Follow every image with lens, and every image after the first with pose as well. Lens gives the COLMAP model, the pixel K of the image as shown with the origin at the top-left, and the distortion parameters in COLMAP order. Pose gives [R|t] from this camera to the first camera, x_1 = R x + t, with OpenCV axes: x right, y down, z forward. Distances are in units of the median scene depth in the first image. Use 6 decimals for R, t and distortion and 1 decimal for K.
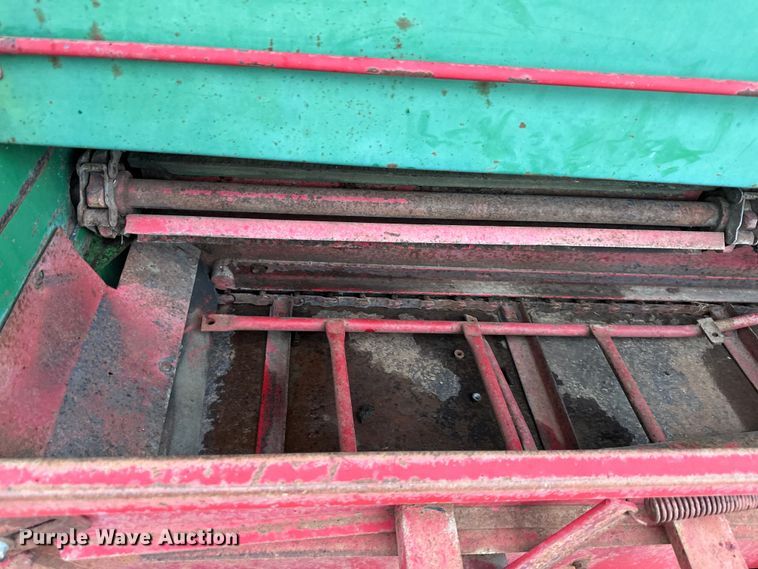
lens RADIAL K [[525.2, 0, 375.7], [0, 525.2, 284.0], [0, 0, 1]] dist [0.004777, -0.000281]
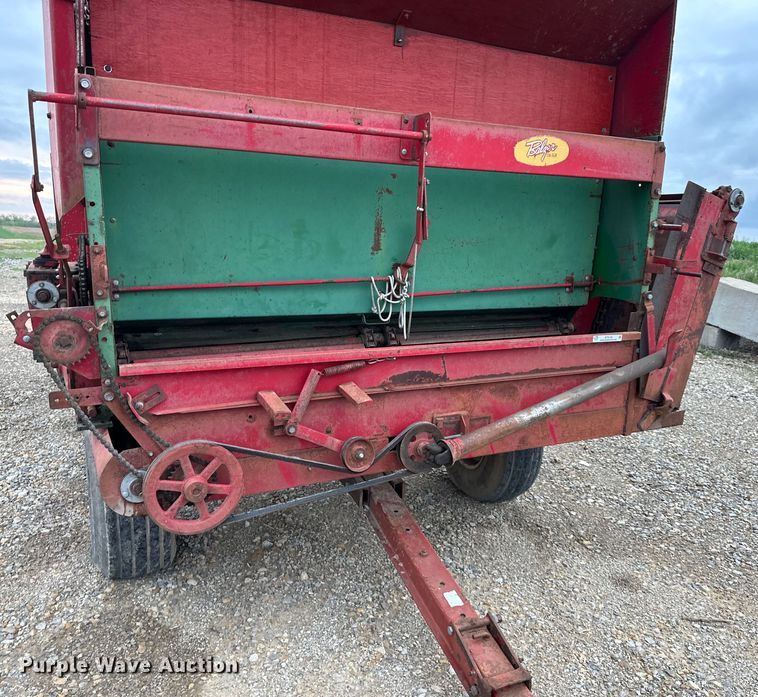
lens RADIAL K [[652.7, 0, 409.0], [0, 652.7, 346.7], [0, 0, 1]] dist [0.113166, -0.173898]
pose [[0.914964, -0.146949, 0.375830, -0.359387], [0.319305, 0.833125, -0.451604, 1.414303], [-0.246751, 0.533205, 0.809201, -1.652184]]
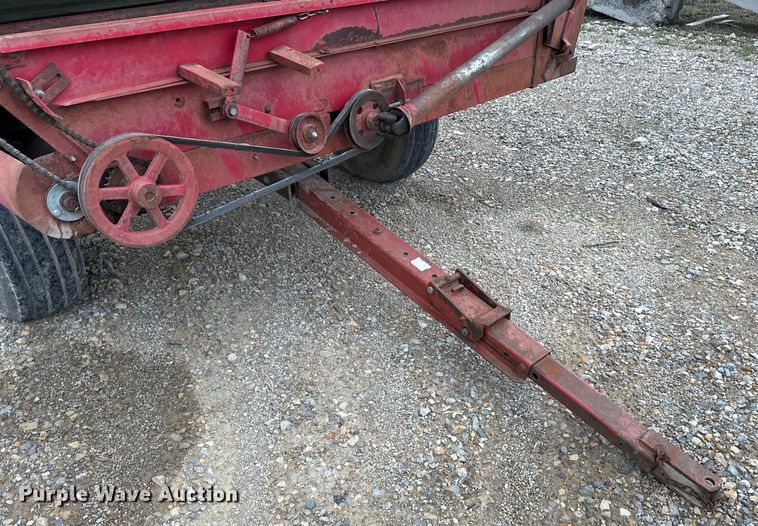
lens RADIAL K [[622.0, 0, 440.0], [0, 622.0, 320.9], [0, 0, 1]] dist [0.055561, -0.065910]
pose [[0.714806, -0.471826, 0.516171, -0.756674], [0.521483, 0.851415, 0.056106, 1.214032], [-0.465948, 0.229070, 0.854646, -1.228231]]
